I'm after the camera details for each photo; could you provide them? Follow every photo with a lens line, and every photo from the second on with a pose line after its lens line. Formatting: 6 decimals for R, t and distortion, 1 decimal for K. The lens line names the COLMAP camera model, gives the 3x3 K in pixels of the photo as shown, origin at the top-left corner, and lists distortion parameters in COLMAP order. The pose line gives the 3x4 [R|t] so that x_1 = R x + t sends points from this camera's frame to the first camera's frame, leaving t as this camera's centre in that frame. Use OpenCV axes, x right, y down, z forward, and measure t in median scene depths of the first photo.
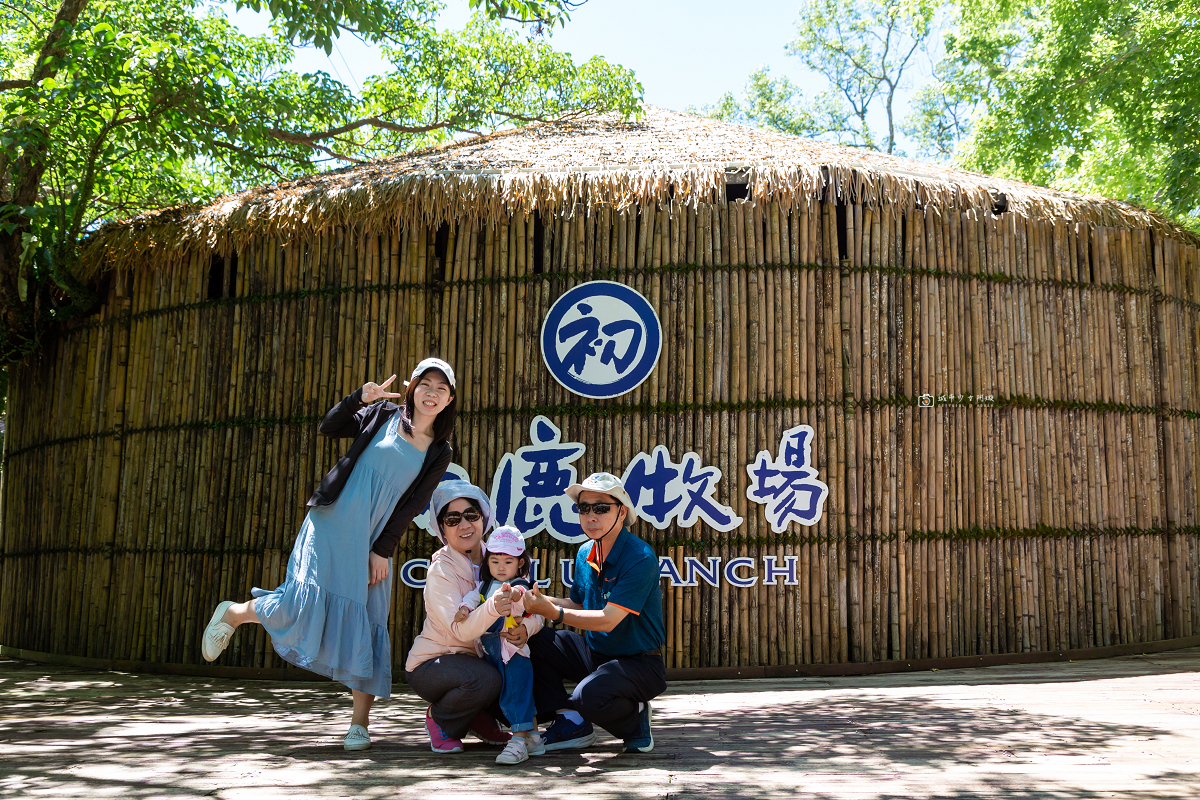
lens RADIAL K [[1187.8, 0, 611.6], [0, 1187.8, 399.6], [0, 0, 1]] dist [0.053430, 0.000000]
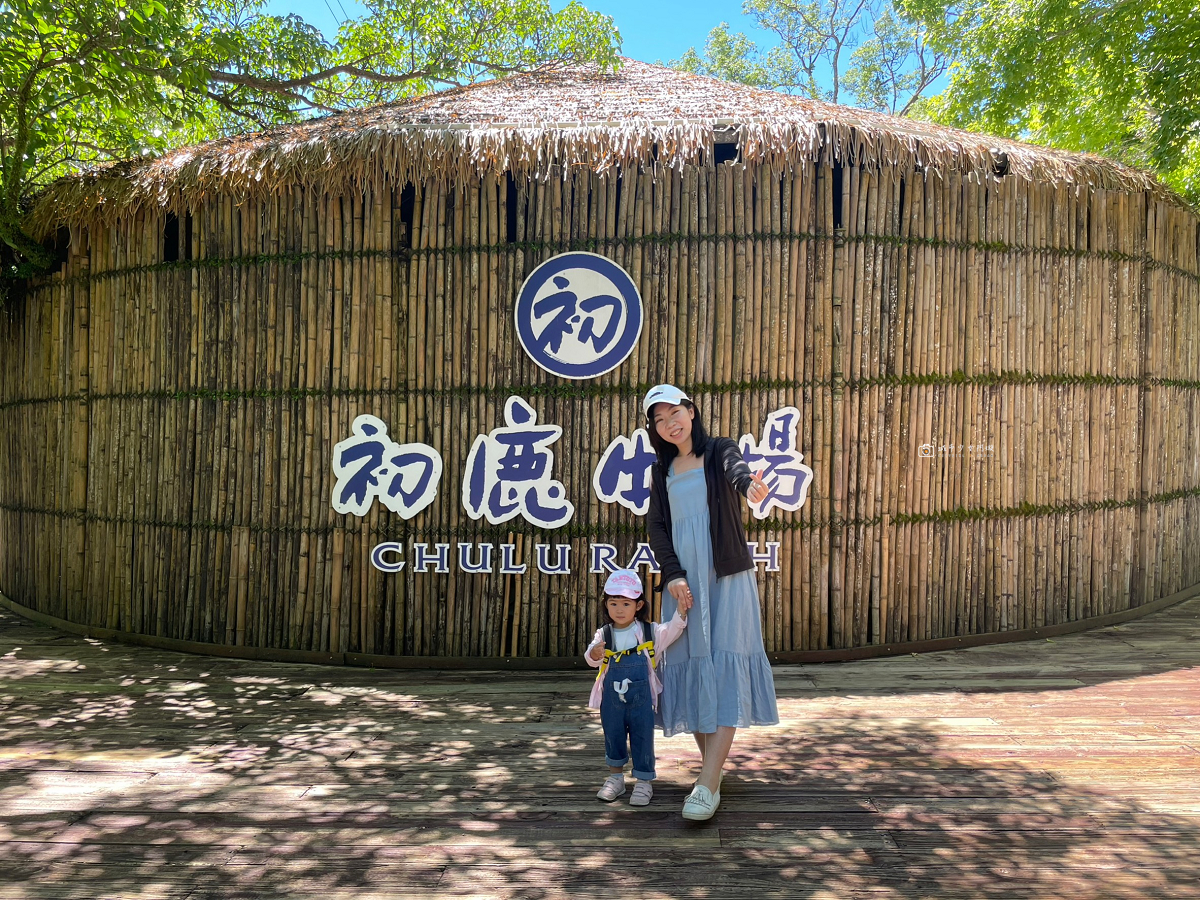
lens RADIAL K [[947.8, 0, 600.2], [0, 947.8, 450.2], [0, 0, 1]] dist [0.119068, -0.111961]
pose [[0.999864, 0.003959, 0.016033, -0.003240], [-0.006170, 0.990086, 0.140330, -0.049583], [-0.015318, -0.140410, 0.989975, 0.231435]]
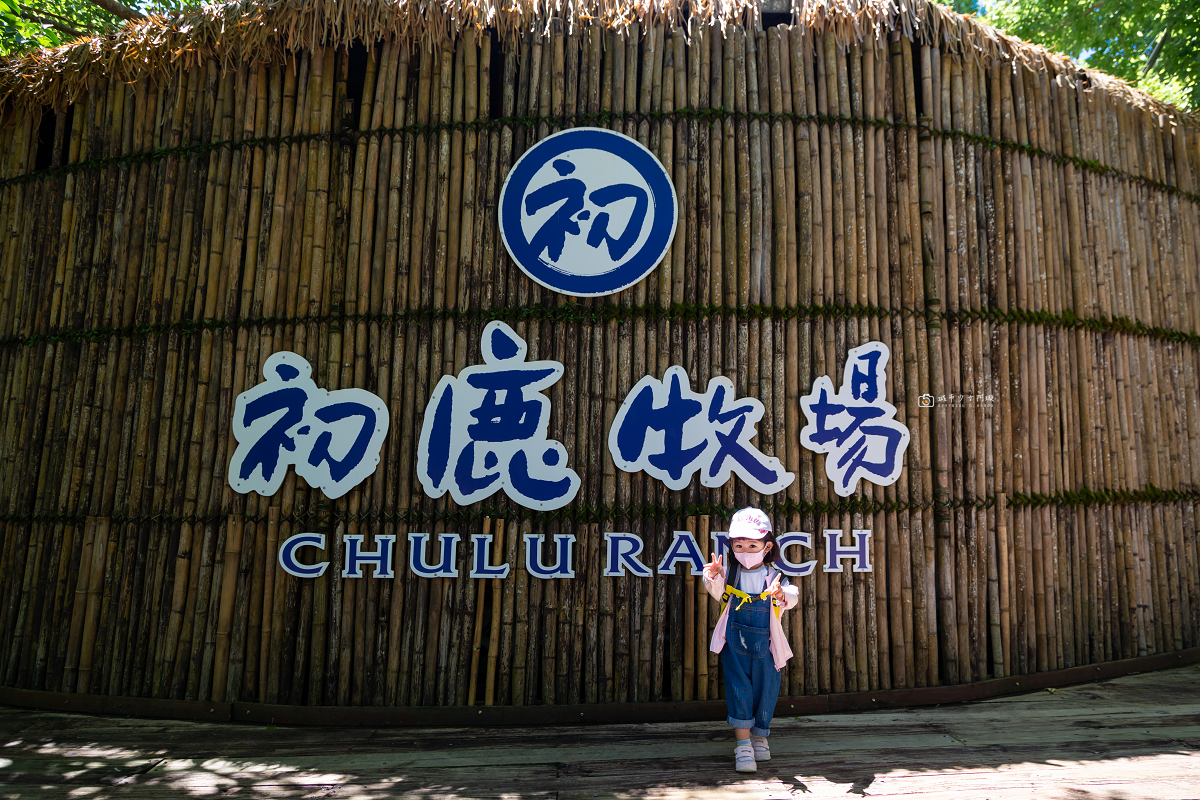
lens RADIAL K [[814.3, 0, 597.6], [0, 814.3, 396.4], [0, 0, 1]] dist [0.008997, 0.006040]
pose [[0.996555, 0.013686, 0.081802, -0.039002], [-0.013185, 0.999891, -0.006664, 0.057161], [-0.081884, 0.005563, 0.996626, 0.521444]]
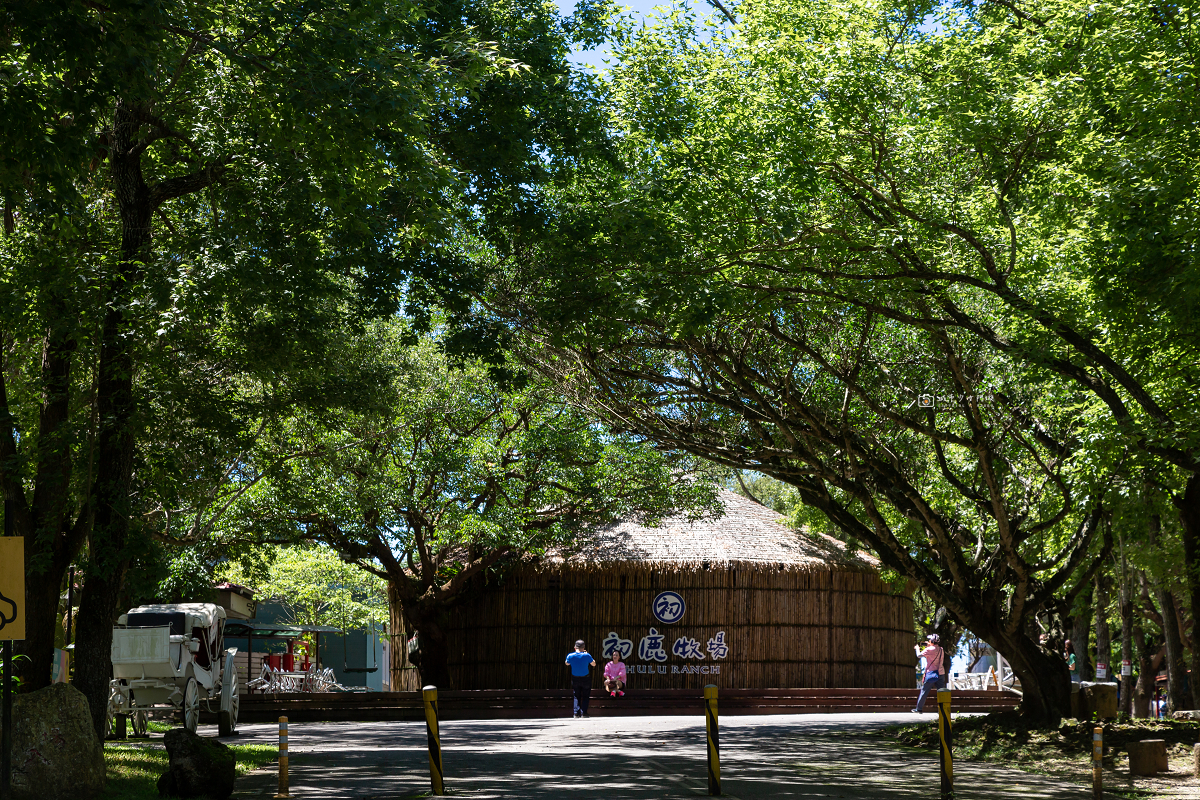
lens RADIAL K [[2967.3, 0, 601.1], [0, 2967.3, 399.6], [0, 0, 1]] dist [0.046792, 0.000000]
pose [[0.996805, 0.024398, 0.076051, -0.923060], [-0.025001, 0.999663, 0.006987, -0.743911], [-0.075855, -0.008866, 0.997079, -8.067674]]
